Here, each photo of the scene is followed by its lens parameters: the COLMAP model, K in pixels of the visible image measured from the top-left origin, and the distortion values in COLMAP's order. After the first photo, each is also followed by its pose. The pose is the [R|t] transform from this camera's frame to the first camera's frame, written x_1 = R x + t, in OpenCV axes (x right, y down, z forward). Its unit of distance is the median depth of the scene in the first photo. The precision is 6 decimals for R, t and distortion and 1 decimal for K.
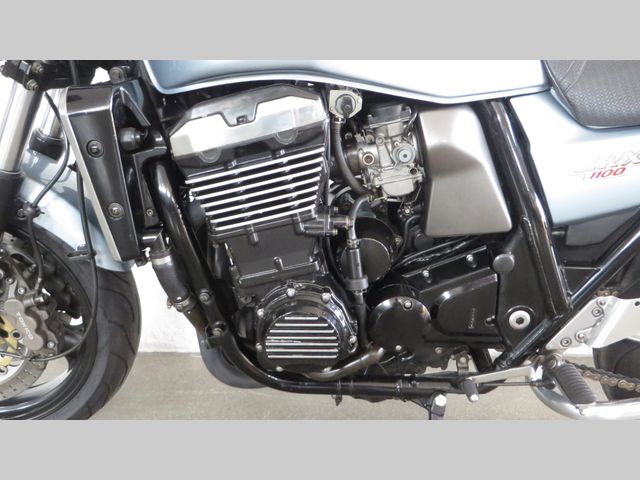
lens RADIAL K [[463.7, 0, 320.0], [0, 463.7, 240.0], [0, 0, 1]] dist [-0.006860, -0.002092]
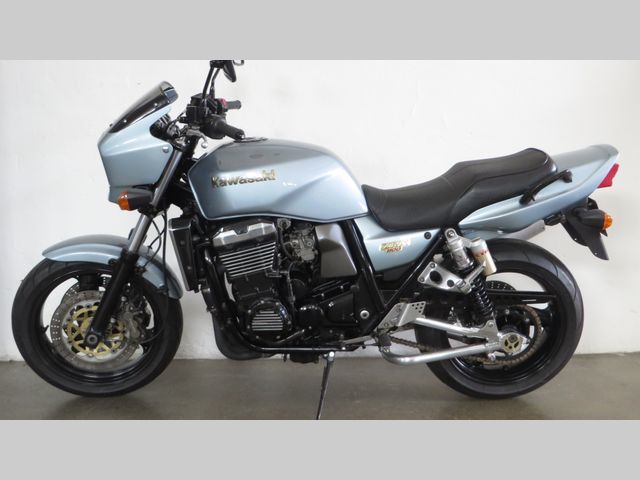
lens RADIAL K [[655.4, 0, 320.0], [0, 655.4, 240.0], [0, 0, 1]] dist [0.005954, 0.008505]
pose [[0.998588, -0.015113, 0.050930, 0.063318], [0.020248, 0.994590, -0.101882, 0.139708], [-0.049115, 0.102770, 0.993492, -2.300531]]
